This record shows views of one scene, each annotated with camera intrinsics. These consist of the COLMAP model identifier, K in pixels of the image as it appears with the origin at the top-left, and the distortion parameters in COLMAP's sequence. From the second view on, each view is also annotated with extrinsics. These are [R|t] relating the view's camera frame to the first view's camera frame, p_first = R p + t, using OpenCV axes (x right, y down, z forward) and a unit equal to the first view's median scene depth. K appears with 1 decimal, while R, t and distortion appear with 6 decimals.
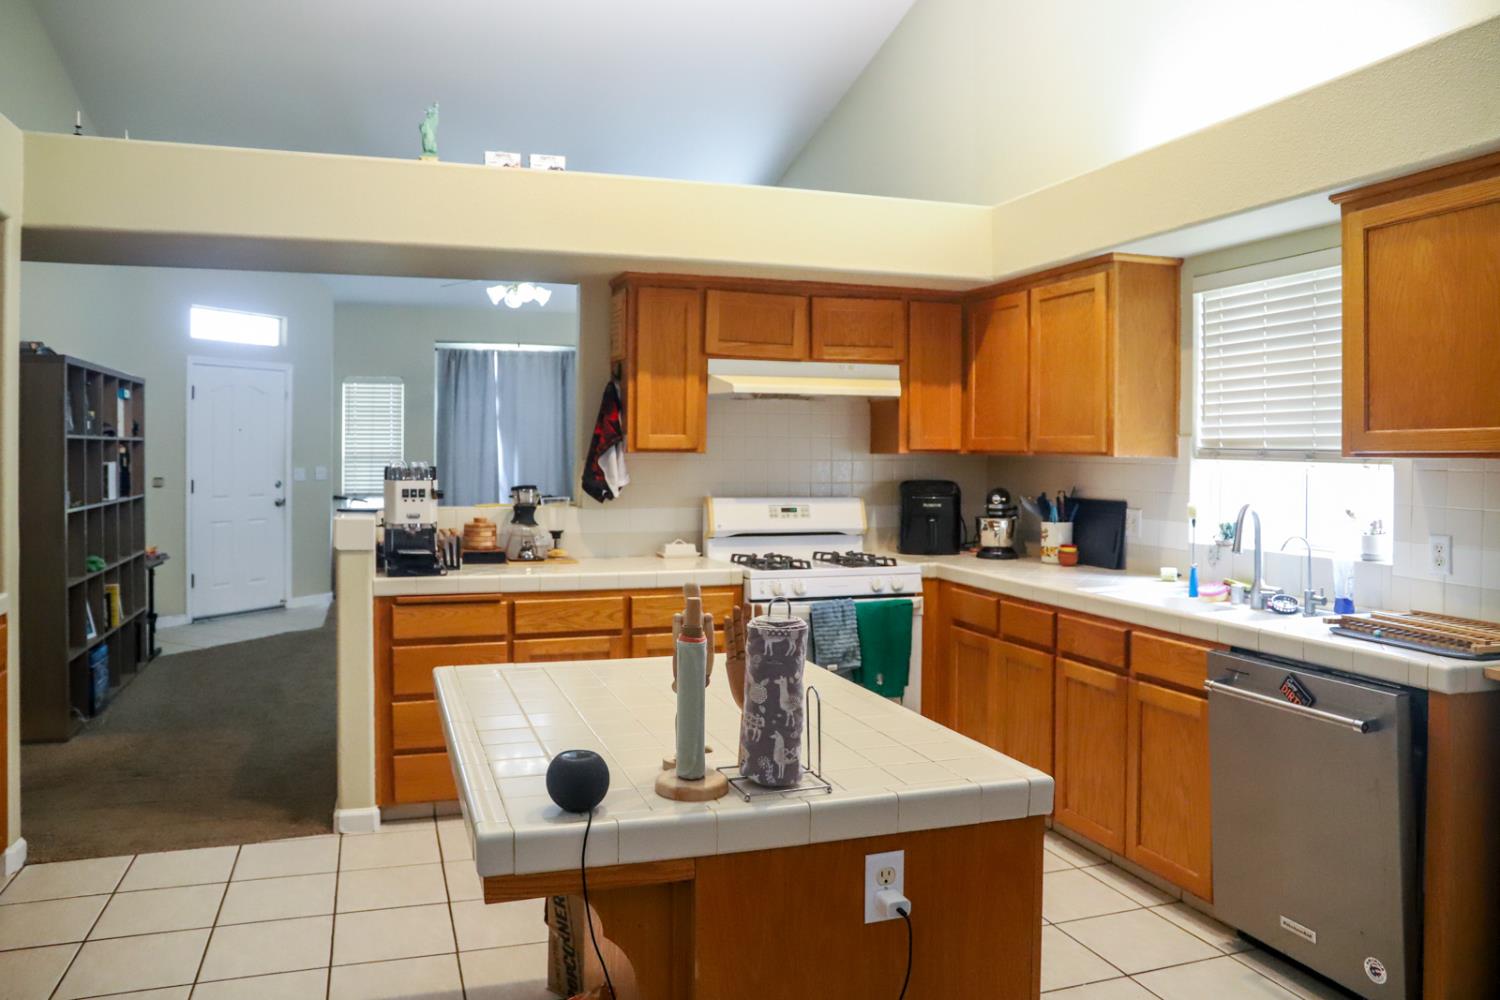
lens RADIAL K [[1056.3, 0, 744.2], [0, 1056.3, 446.6], [0, 0, 1]] dist [-0.116191, 0.088689]
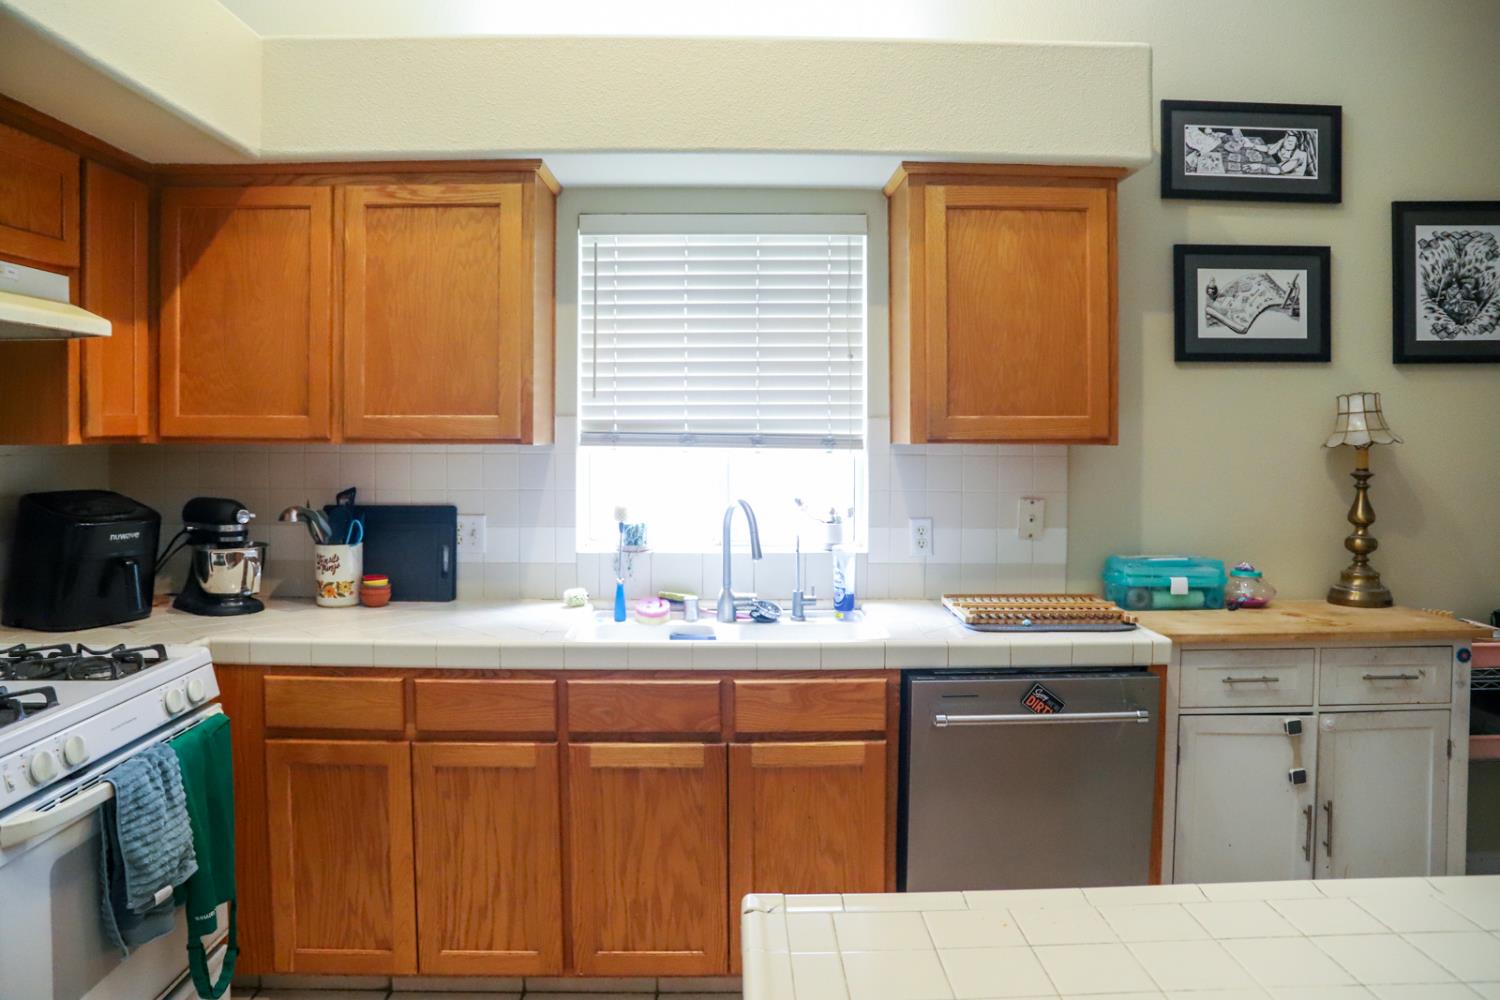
lens RADIAL K [[1056.3, 0, 744.2], [0, 1056.3, 446.6], [0, 0, 1]] dist [-0.116191, 0.088689]
pose [[0.314516, -0.024817, 0.948928, -0.291552], [-0.004009, 0.999615, 0.027471, -0.010106], [-0.949244, -0.012444, 0.314295, 0.649298]]
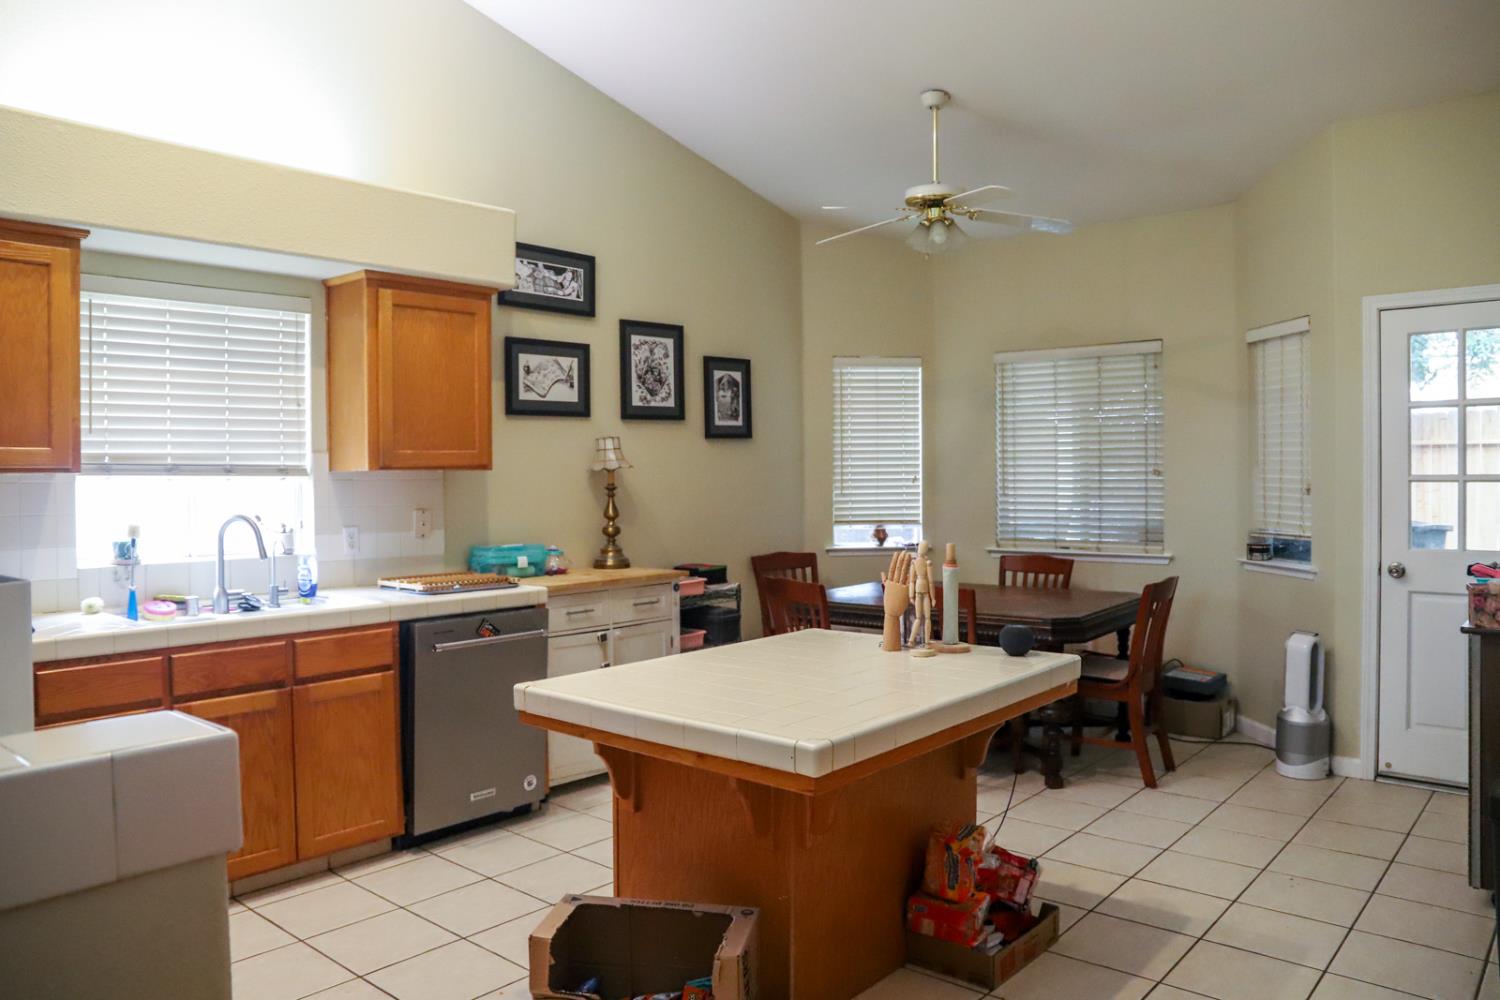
lens RADIAL K [[1134.3, 0, 671.0], [0, 1134.3, 477.6], [0, 0, 1]] dist [-0.045082, 0.120449]
pose [[-0.439347, -0.009992, 0.898262, -0.692215], [0.000205, 0.999937, 0.011223, 0.002872], [-0.898317, 0.005115, -0.439317, 0.996802]]
